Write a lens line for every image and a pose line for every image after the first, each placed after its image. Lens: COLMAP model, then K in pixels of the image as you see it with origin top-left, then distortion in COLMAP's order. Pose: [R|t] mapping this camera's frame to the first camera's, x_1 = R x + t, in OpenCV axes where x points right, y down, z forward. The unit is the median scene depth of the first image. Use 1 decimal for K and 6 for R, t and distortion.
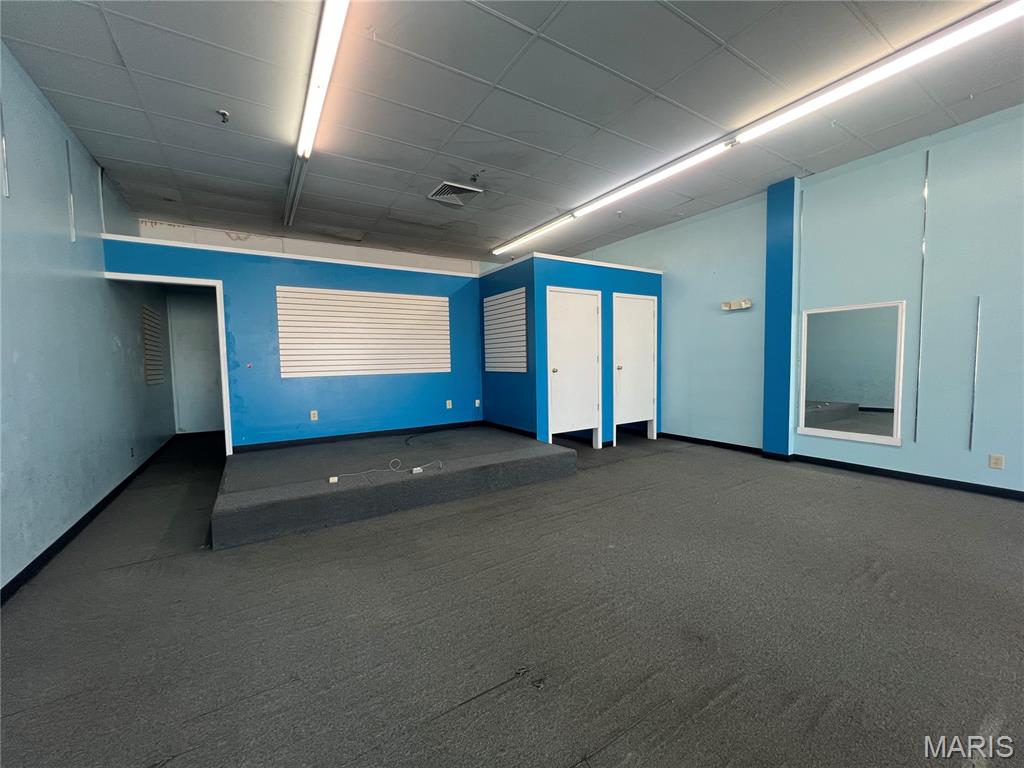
lens RADIAL K [[409.1, 0, 512.3], [0, 409.1, 385.6], [0, 0, 1]] dist [-0.002532, 0.000606]
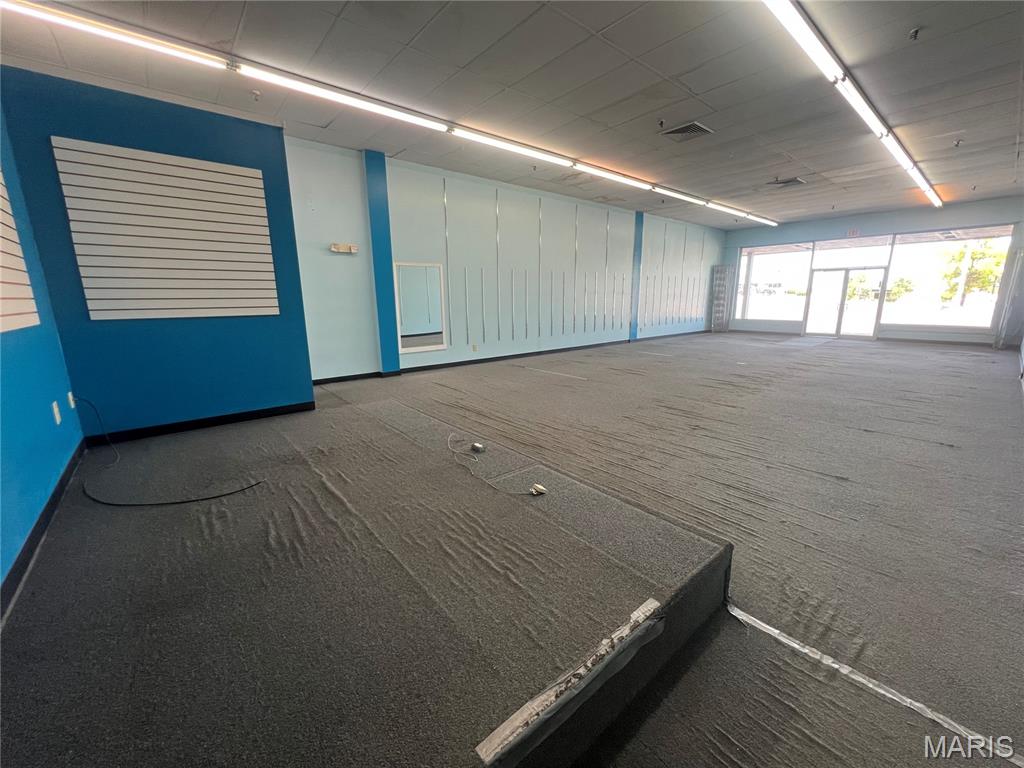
lens RADIAL K [[409.1, 0, 511.7], [0, 409.1, 386.3], [0, 0, 1]] dist [-0.002532, 0.000606]
pose [[-0.138774, -0.193044, 0.971327, -0.677509], [0.070068, 0.976445, 0.204072, -0.029010], [-0.987842, 0.096379, -0.121979, 0.756747]]
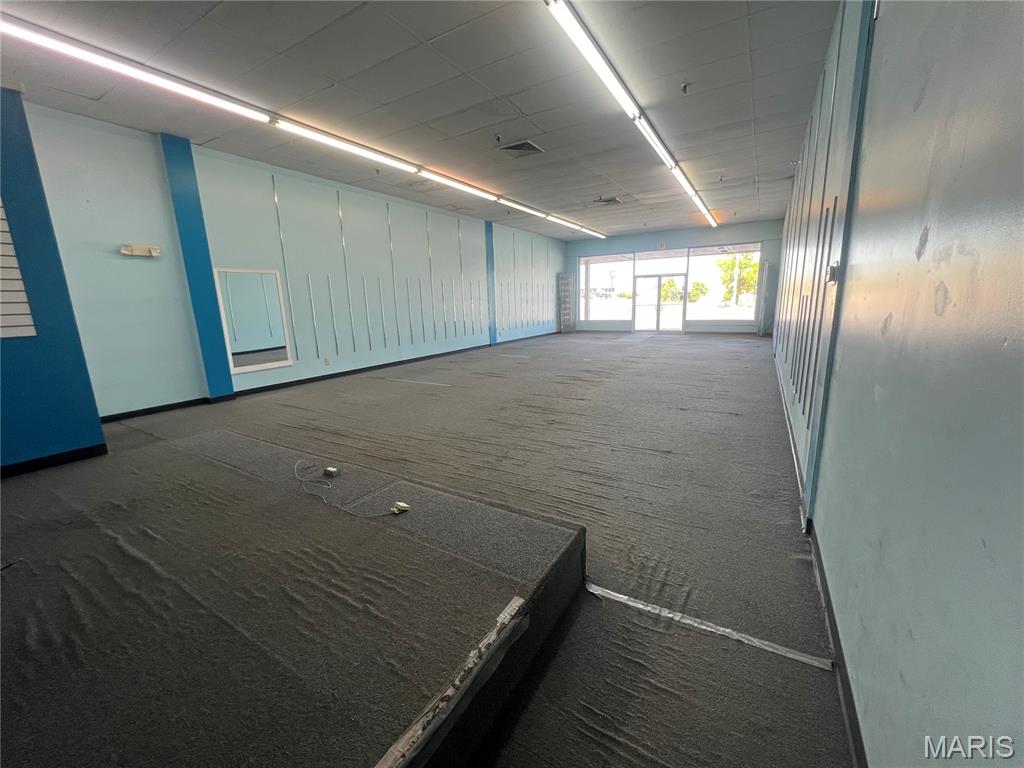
lens RADIAL K [[409.1, 0, 512.2], [0, 409.1, 386.3], [0, 0, 1]] dist [-0.002532, 0.000606]
pose [[-0.451394, -0.152170, 0.879254, -0.675295], [0.089620, 0.972639, 0.214341, -0.028296], [-0.887813, 0.175551, -0.425406, 0.741179]]
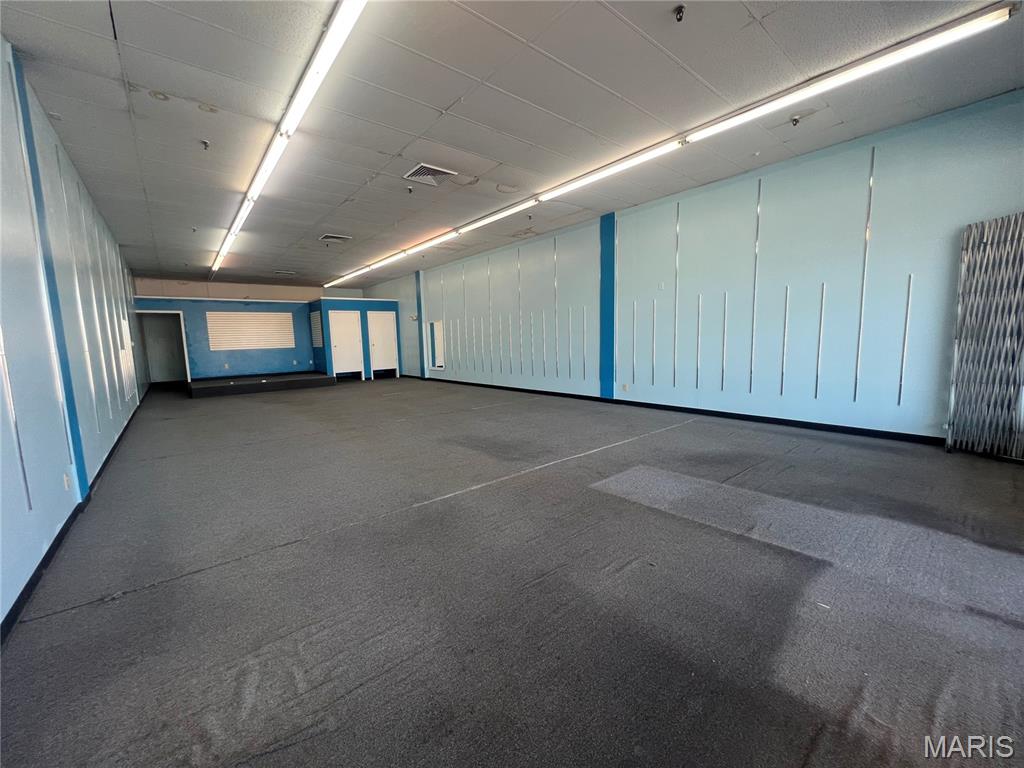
lens RADIAL K [[409.1, 0, 512.6], [0, 409.1, 386.7], [0, 0, 1]] dist [-0.002532, 0.000606]
pose [[0.991555, -0.024217, 0.127405, 0.840861], [0.017073, 0.998236, 0.056870, 0.083018], [-0.128558, -0.054214, 0.990219, -1.538615]]
